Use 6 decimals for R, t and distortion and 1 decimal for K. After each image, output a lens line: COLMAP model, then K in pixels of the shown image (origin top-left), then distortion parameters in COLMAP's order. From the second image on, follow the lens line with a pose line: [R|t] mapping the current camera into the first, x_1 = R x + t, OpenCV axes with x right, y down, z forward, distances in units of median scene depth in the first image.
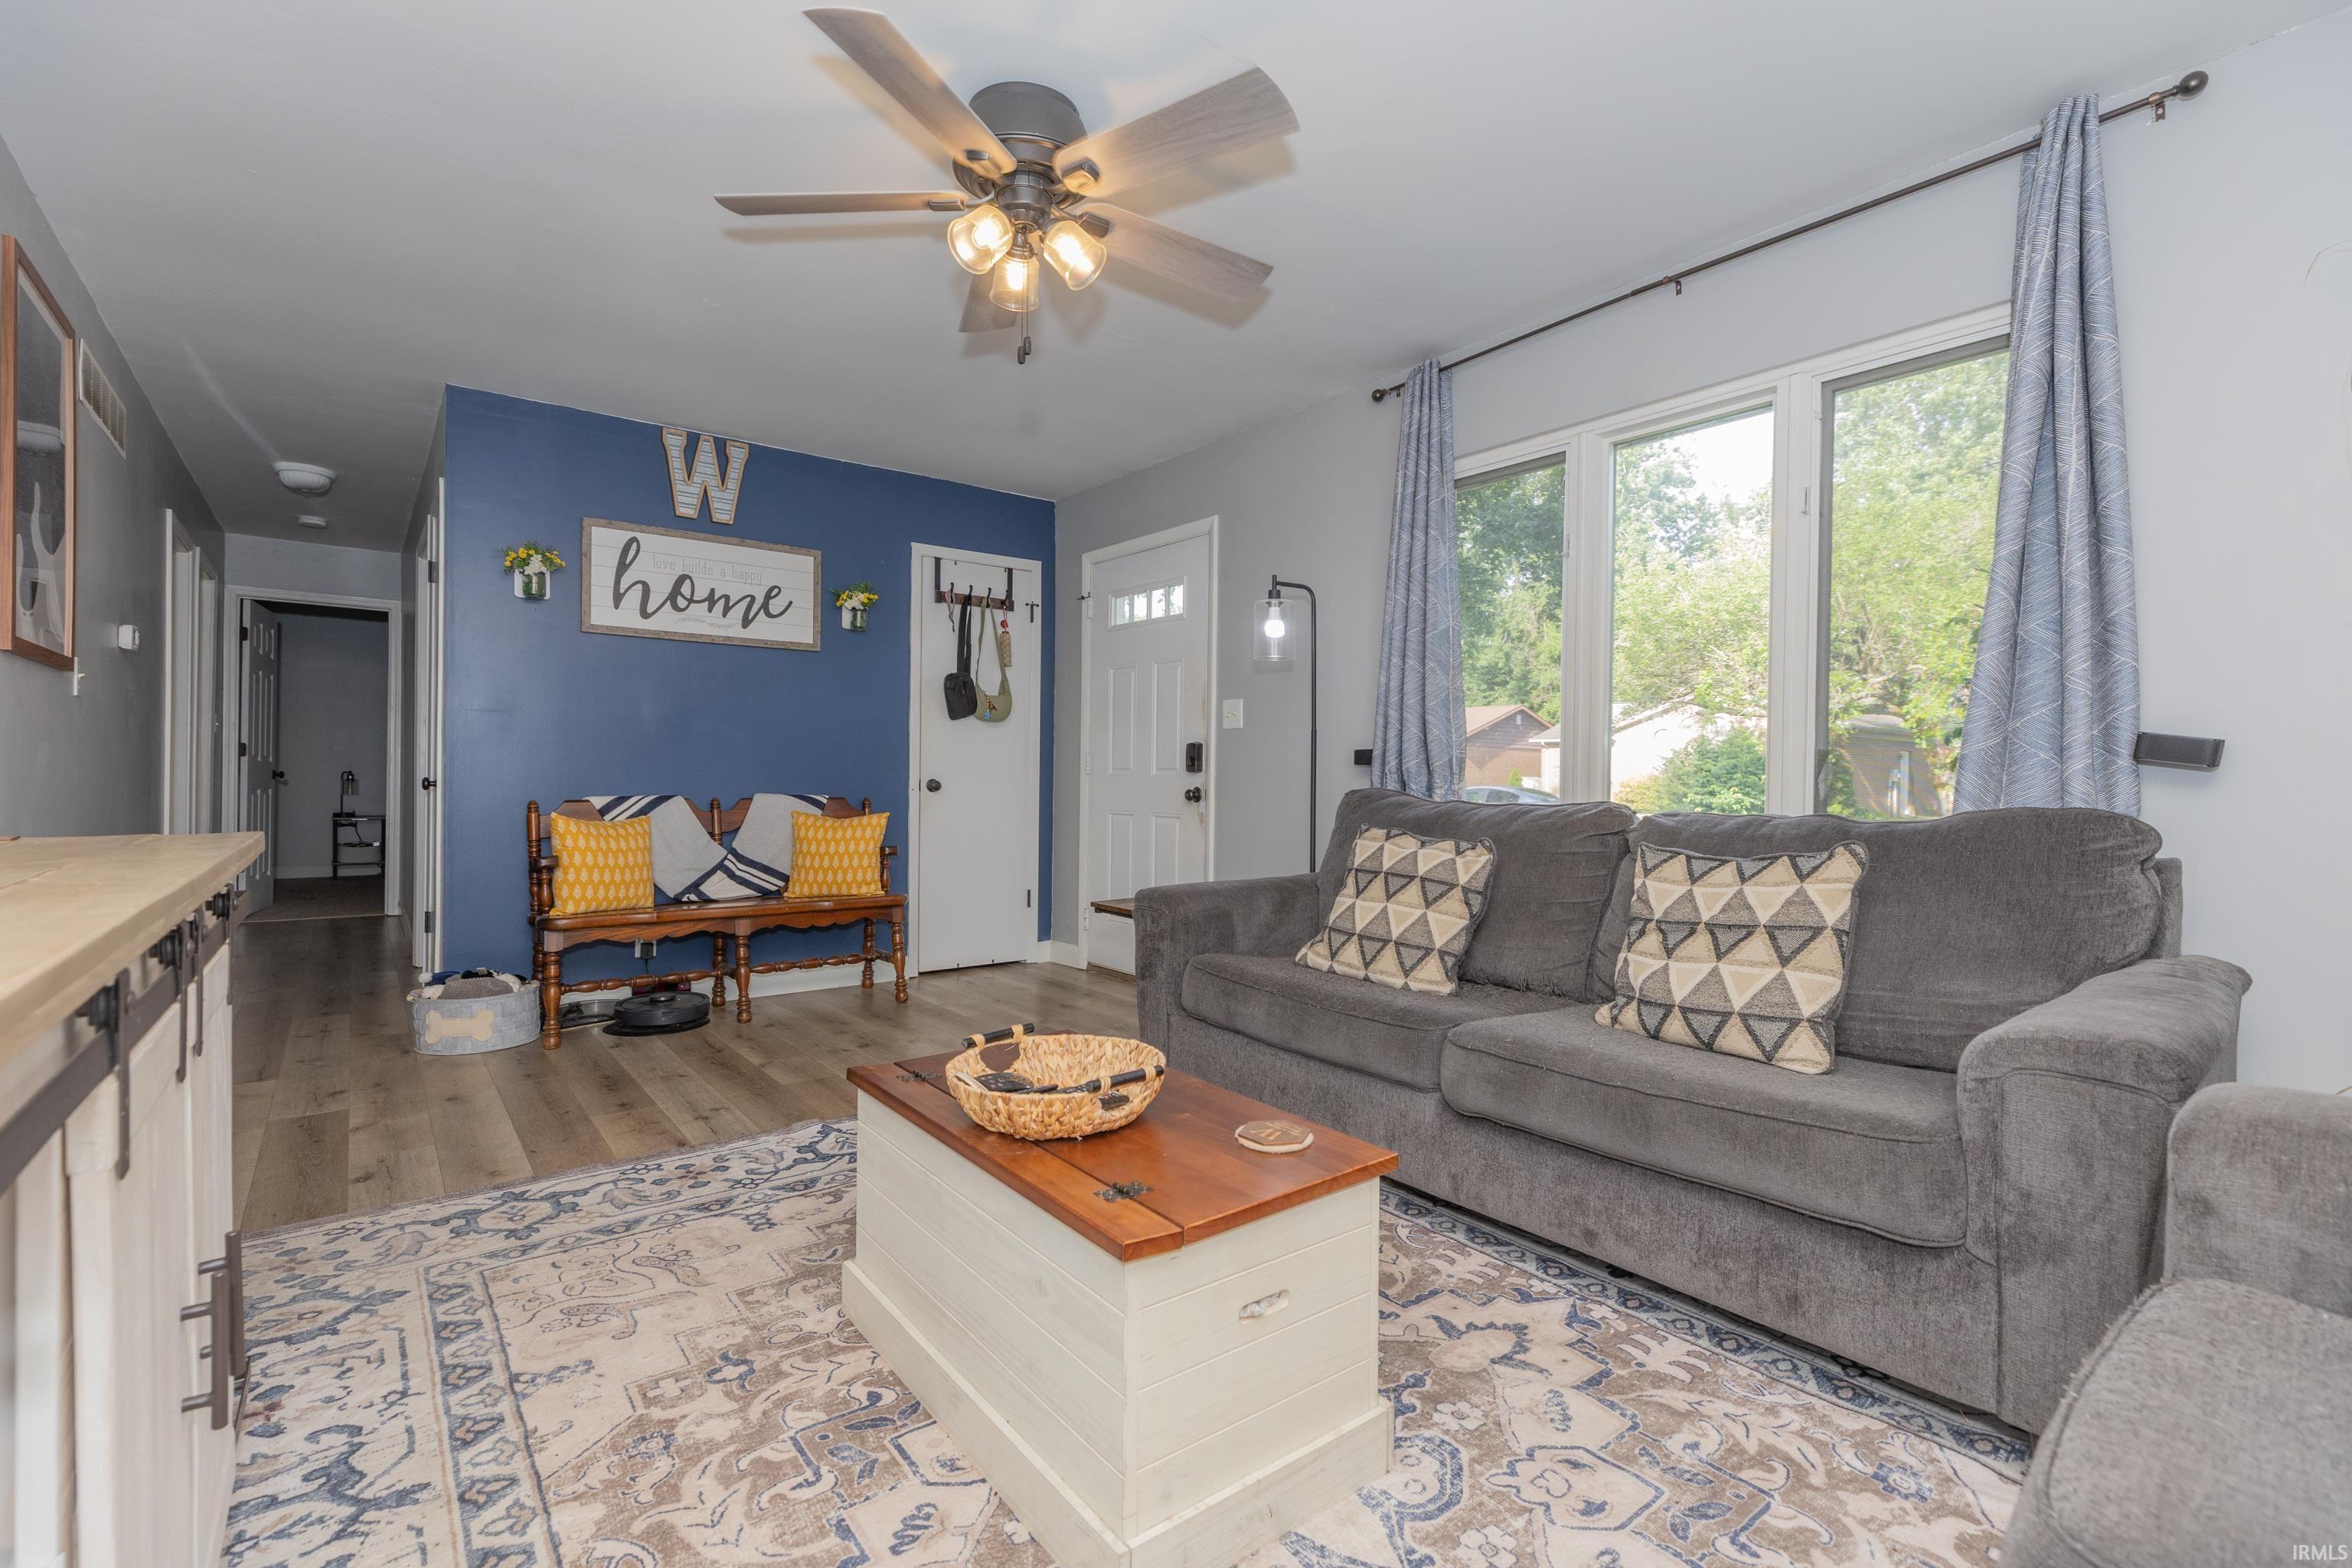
lens RADIAL K [[1045.9, 0, 1166.5], [0, 1045.9, 782.7], [0, 0, 1]] dist [0.001606, -0.000211]
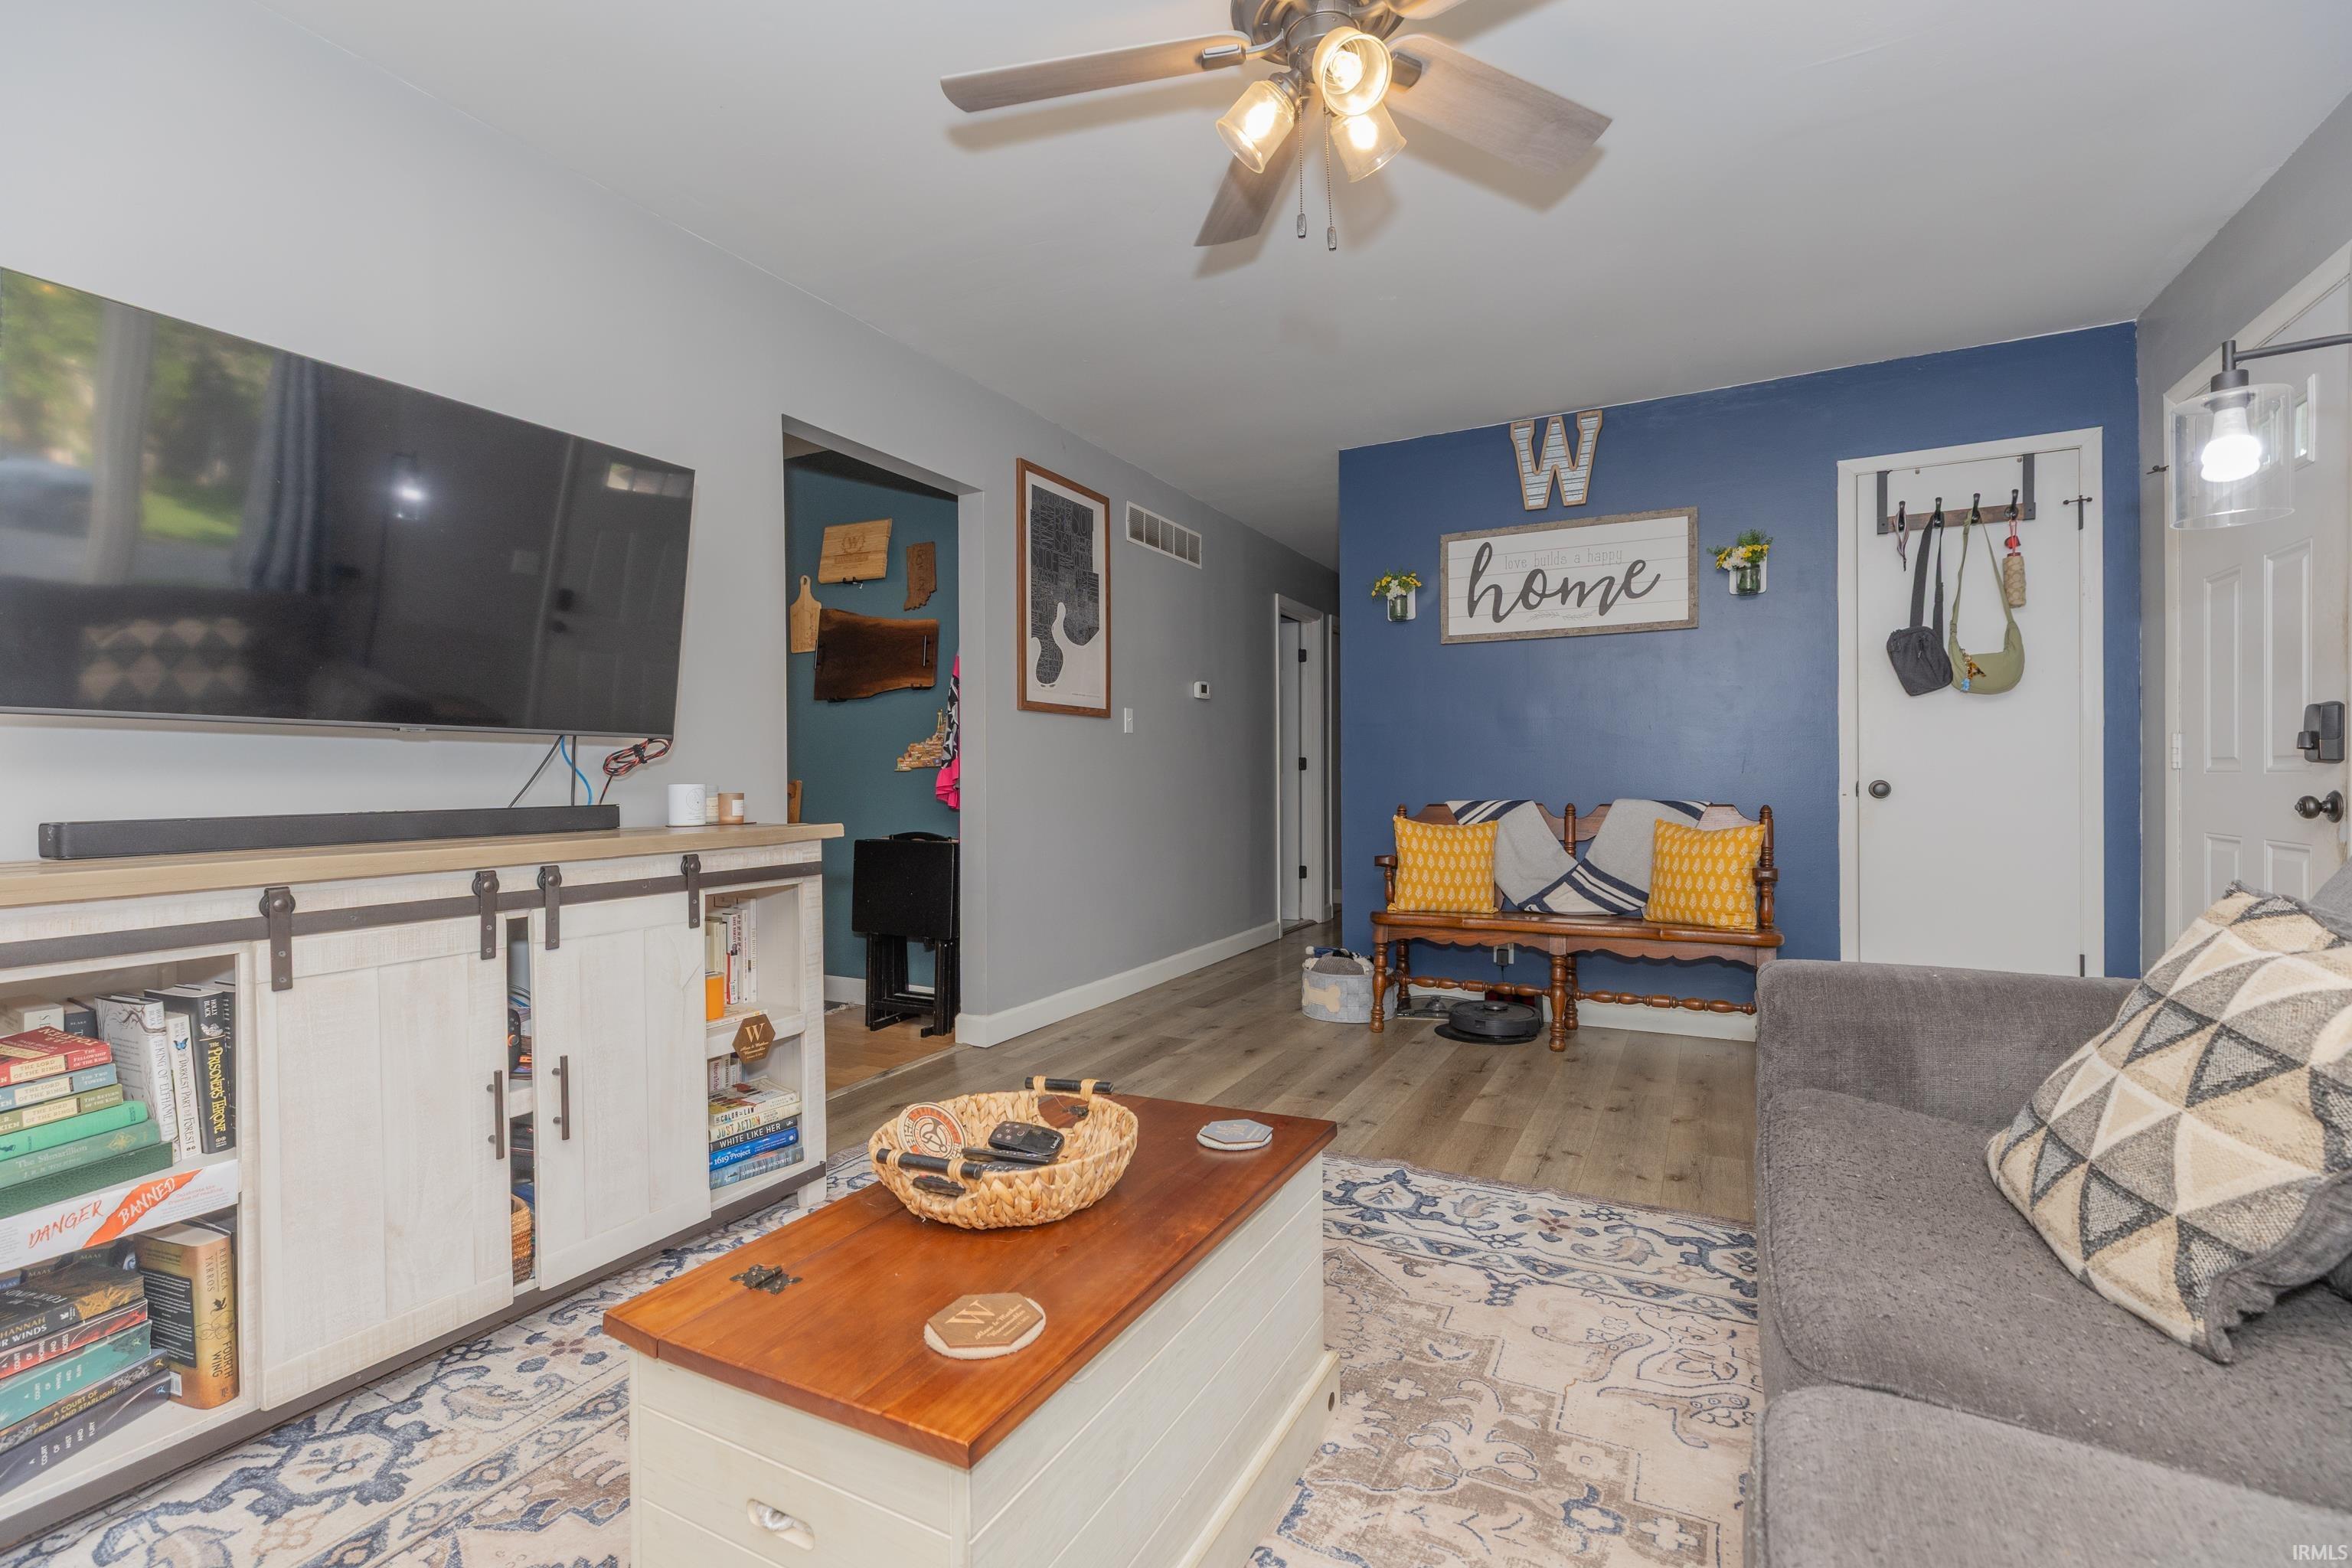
lens RADIAL K [[1045.9, 0, 1166.5], [0, 1045.9, 782.7], [0, 0, 1]] dist [0.001606, -0.000211]
pose [[0.413375, -0.008215, -0.910524, 0.268470], [0.005527, 0.999964, -0.006512, 0.000254], [0.910544, -0.002340, 0.413405, 0.296932]]
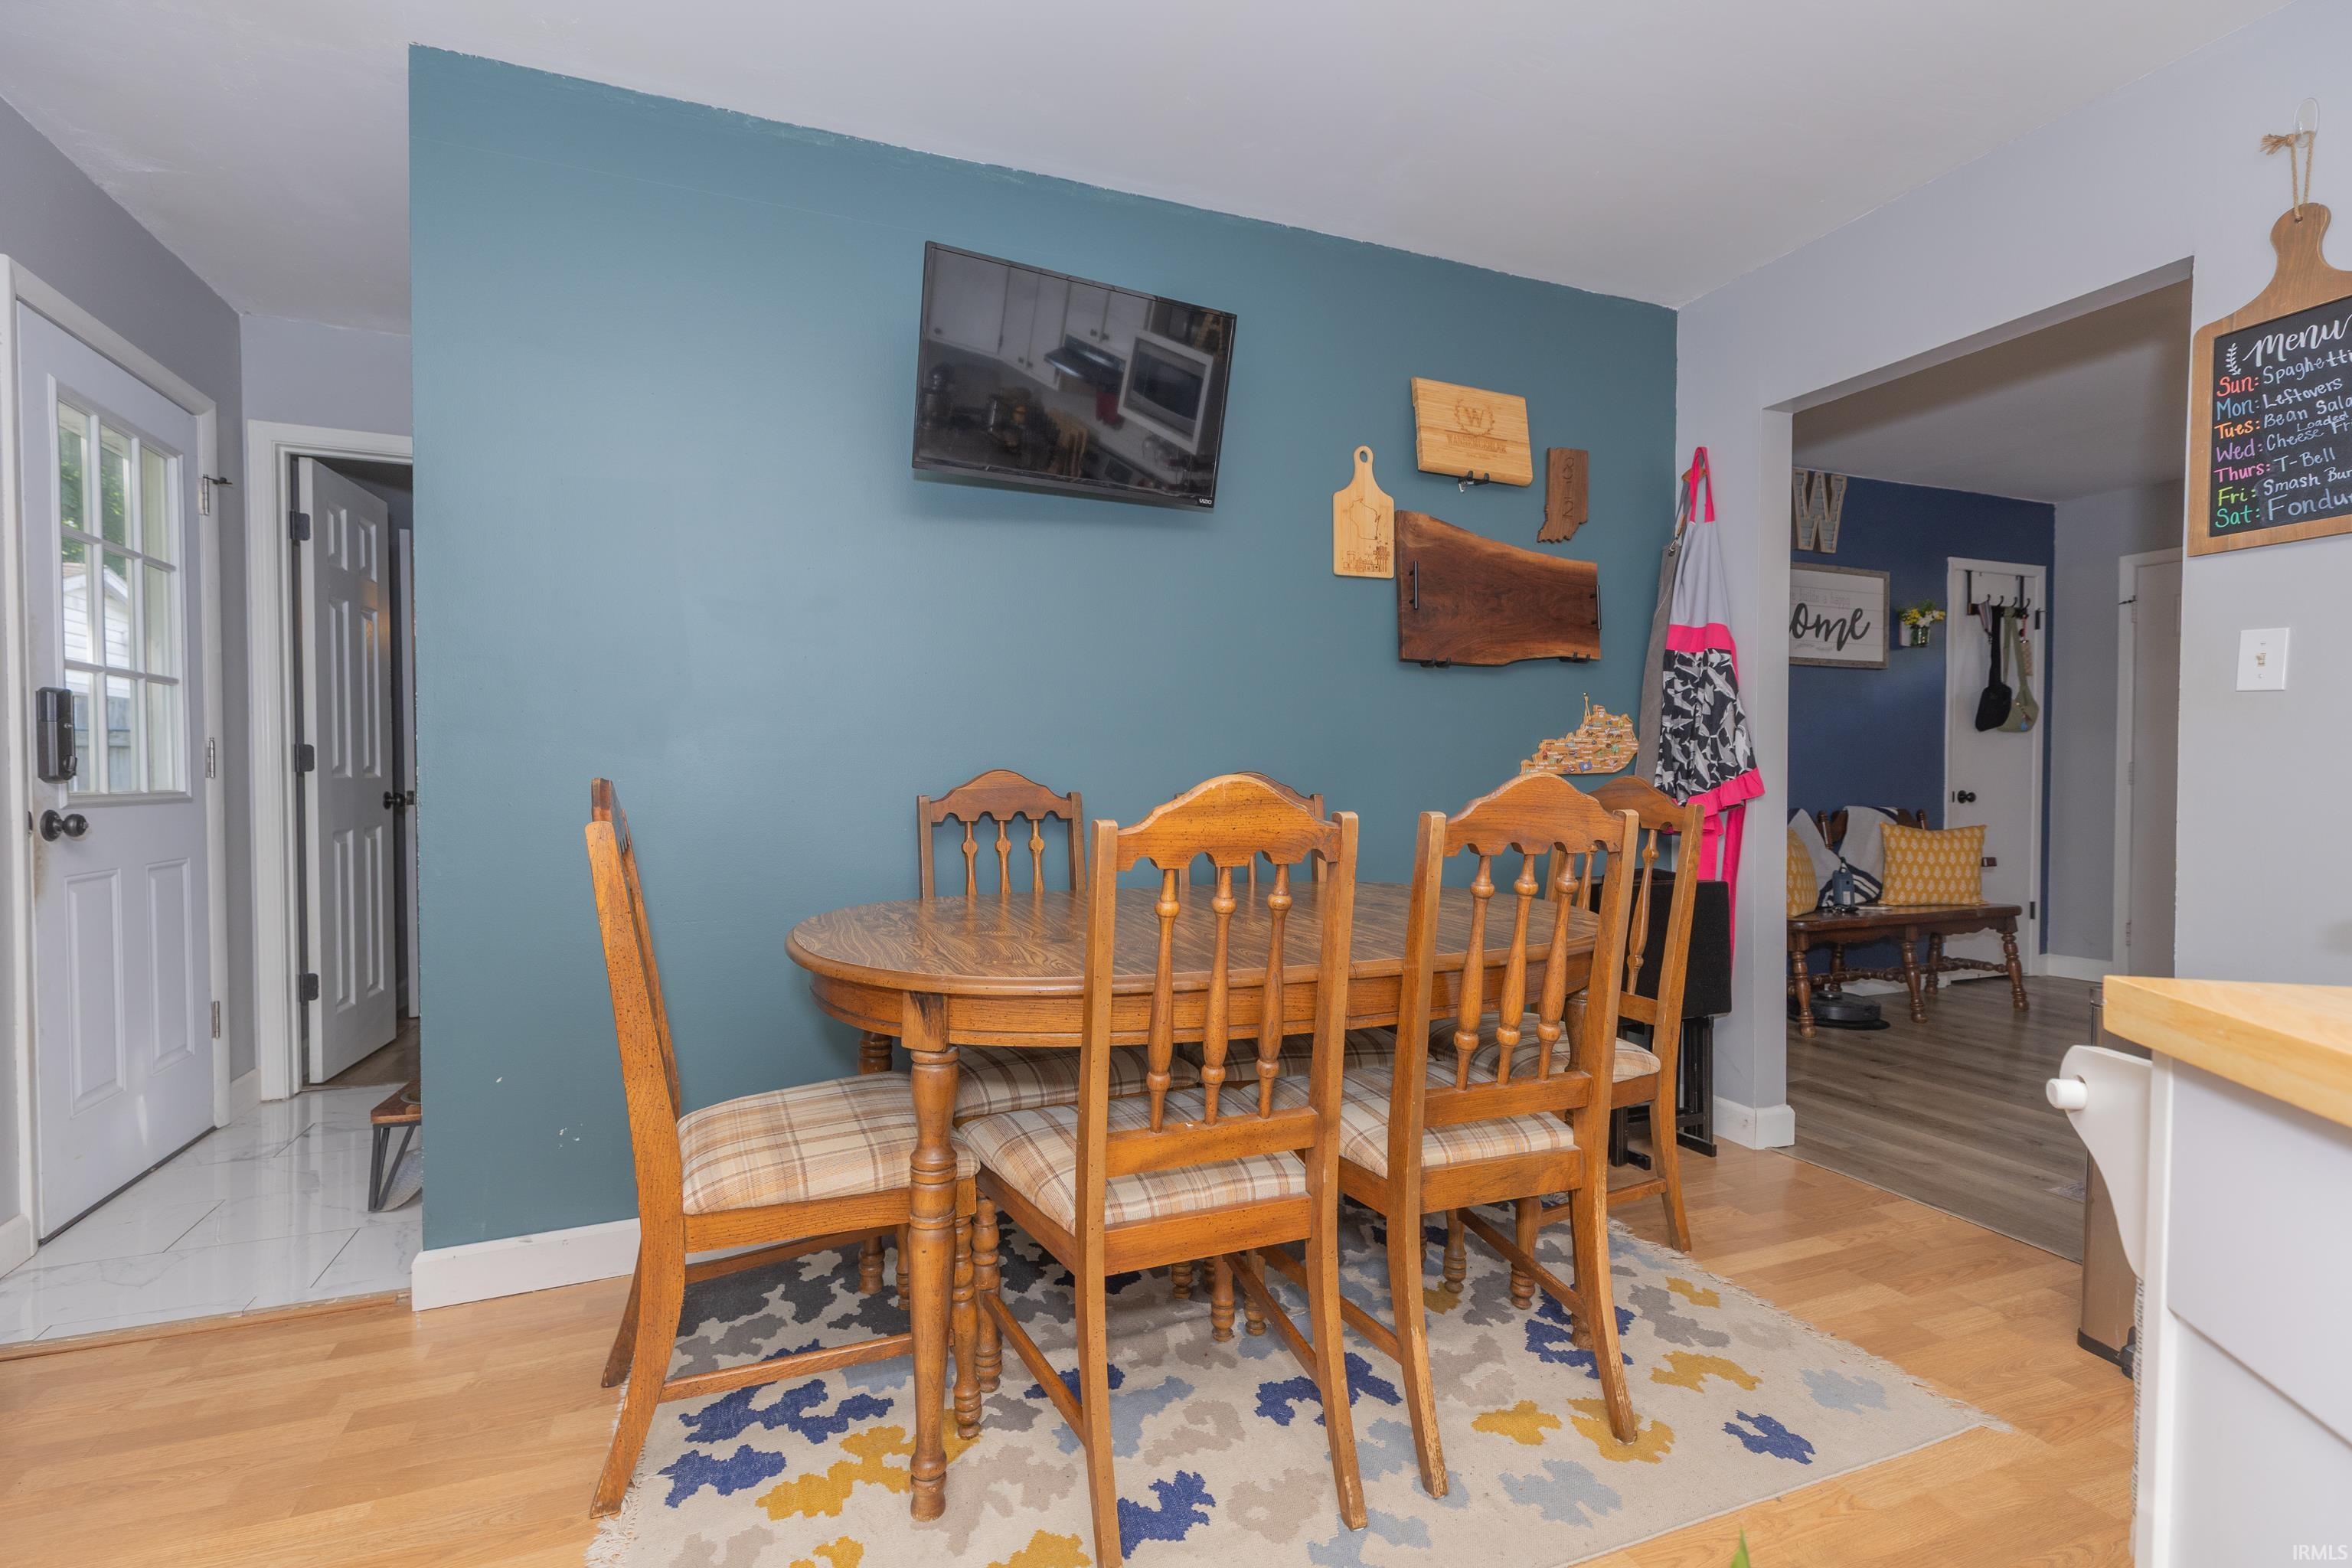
lens RADIAL K [[1068.3, 0, 1176.0], [0, 1068.3, 784.0], [0, 0, 1]] dist [0.022752, 0.000067]
pose [[0.961171, -0.008282, -0.275829, -0.775716], [0.008128, 0.999966, -0.001703, -0.016012], [0.275833, -0.000605, 0.961205, -0.246287]]
